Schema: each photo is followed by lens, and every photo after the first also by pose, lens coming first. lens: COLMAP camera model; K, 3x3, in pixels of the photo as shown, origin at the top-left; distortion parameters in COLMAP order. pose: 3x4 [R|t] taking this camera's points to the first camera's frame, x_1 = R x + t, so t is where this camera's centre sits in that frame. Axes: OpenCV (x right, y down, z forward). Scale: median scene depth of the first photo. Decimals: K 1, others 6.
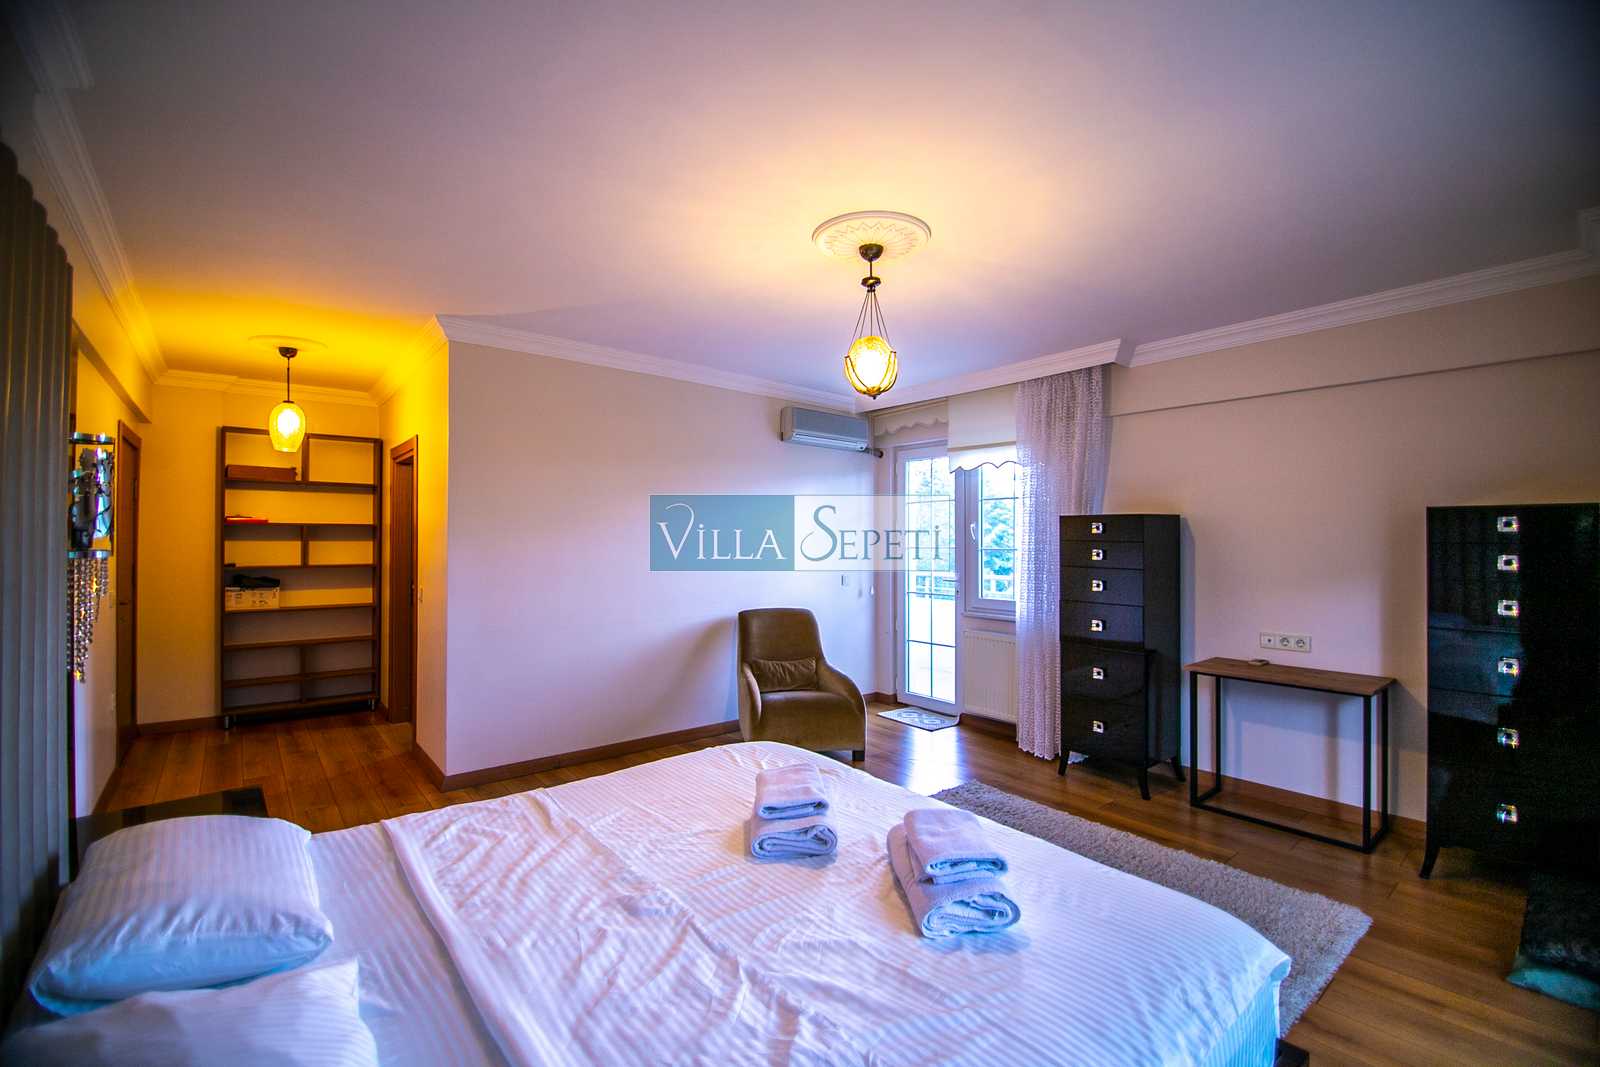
lens RADIAL K [[714.0, 0, 793.7], [0, 714.0, 535.2], [0, 0, 1]] dist [0.005416, 0.000248]
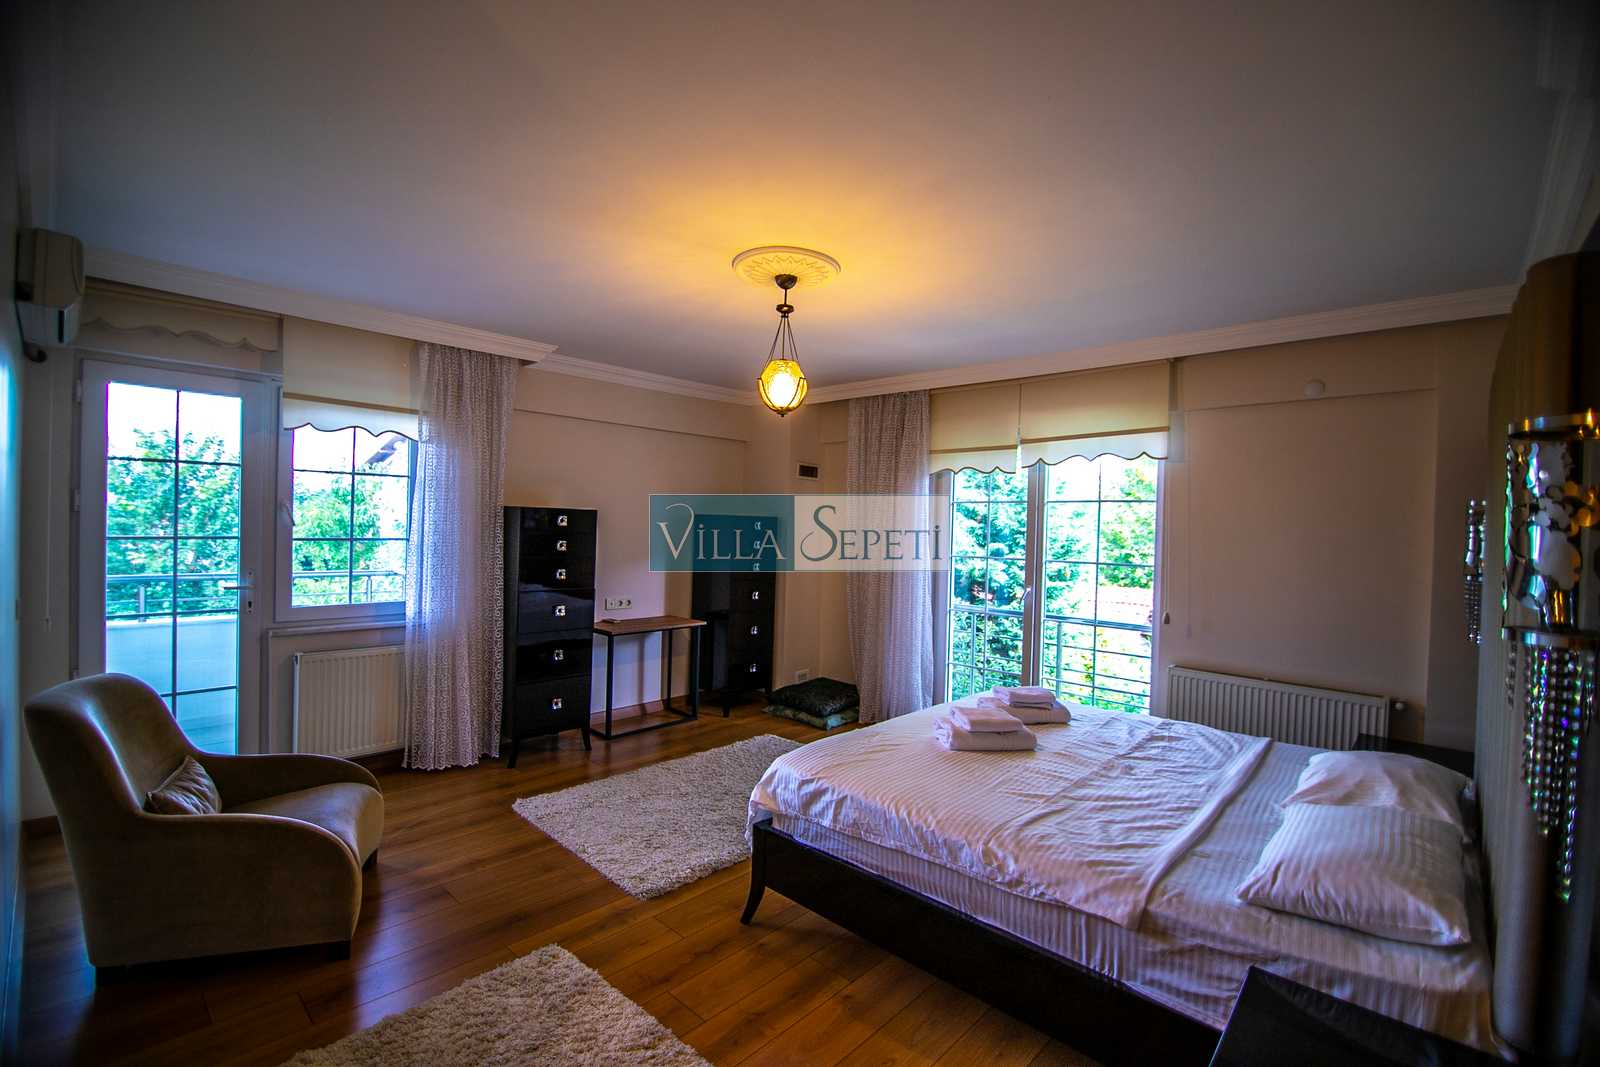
lens RADIAL K [[706.9, 0, 792.9], [0, 706.9, 540.8], [0, 0, 1]] dist [-0.005573, -0.000304]
pose [[-0.162256, -0.018048, 0.986584, -0.872685], [-0.039978, 0.999132, 0.011702, -0.013095], [-0.985939, -0.037543, -0.162836, 1.028236]]
